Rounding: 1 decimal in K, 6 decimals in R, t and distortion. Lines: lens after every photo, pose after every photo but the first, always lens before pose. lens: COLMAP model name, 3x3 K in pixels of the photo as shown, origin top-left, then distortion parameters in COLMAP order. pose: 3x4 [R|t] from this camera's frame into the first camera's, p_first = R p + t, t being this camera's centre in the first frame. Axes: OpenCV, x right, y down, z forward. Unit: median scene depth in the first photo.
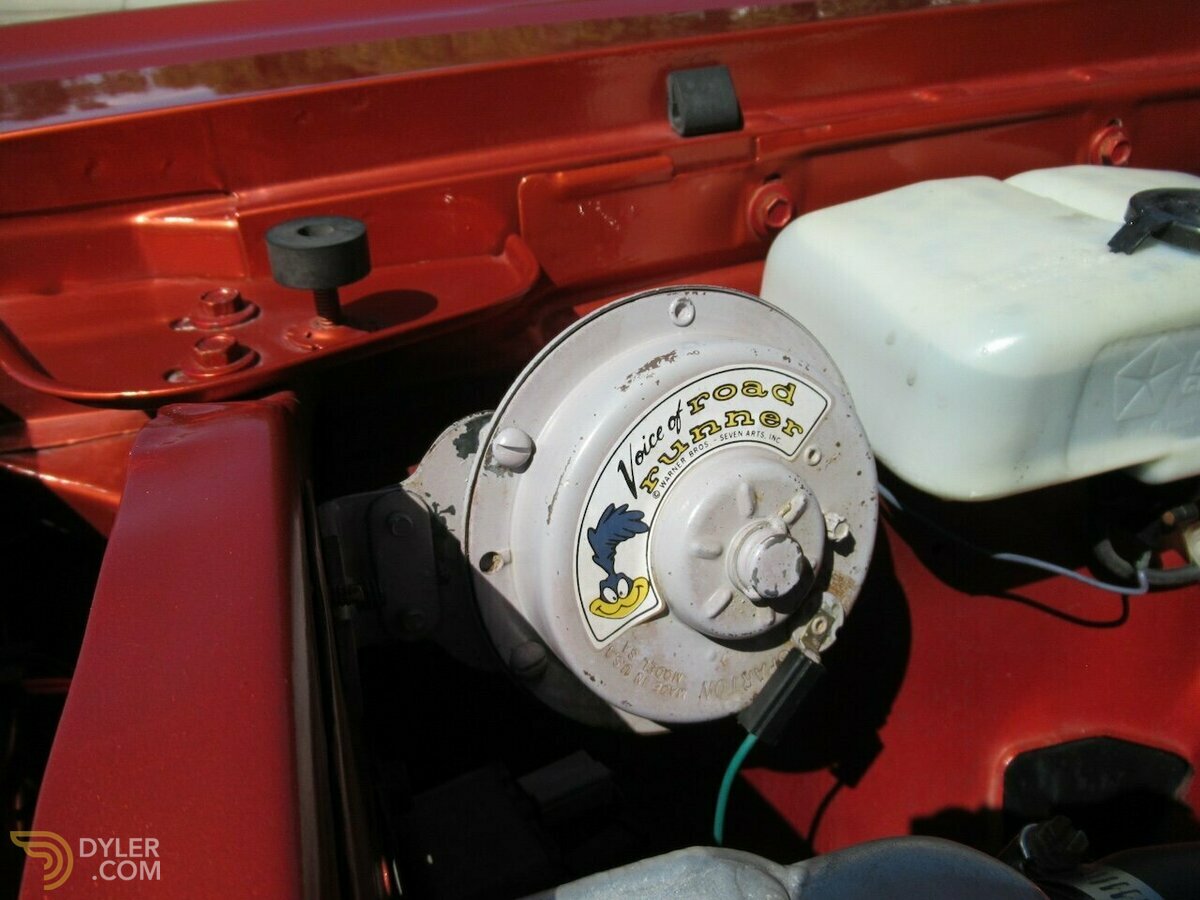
lens RADIAL K [[893.3, 0, 600.0], [0, 893.3, 450.0], [0, 0, 1]] dist [-0.003912, -0.003058]
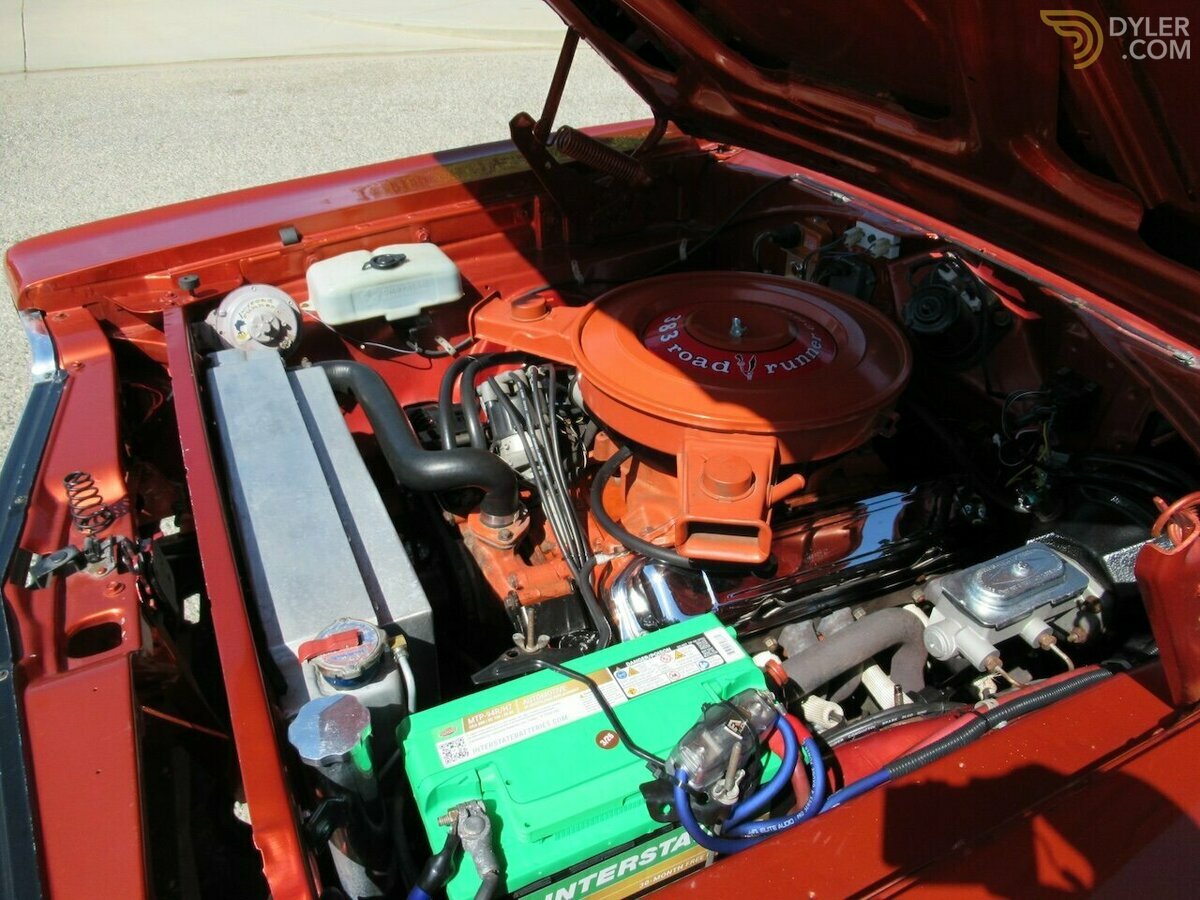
lens RADIAL K [[893.3, 0, 600.0], [0, 893.3, 450.0], [0, 0, 1]] dist [-0.003912, -0.003058]
pose [[0.993724, -0.086101, 0.071409, 1.419283], [0.085788, 0.996286, 0.007439, 0.806260], [-0.071784, -0.001267, 0.997419, -3.833045]]
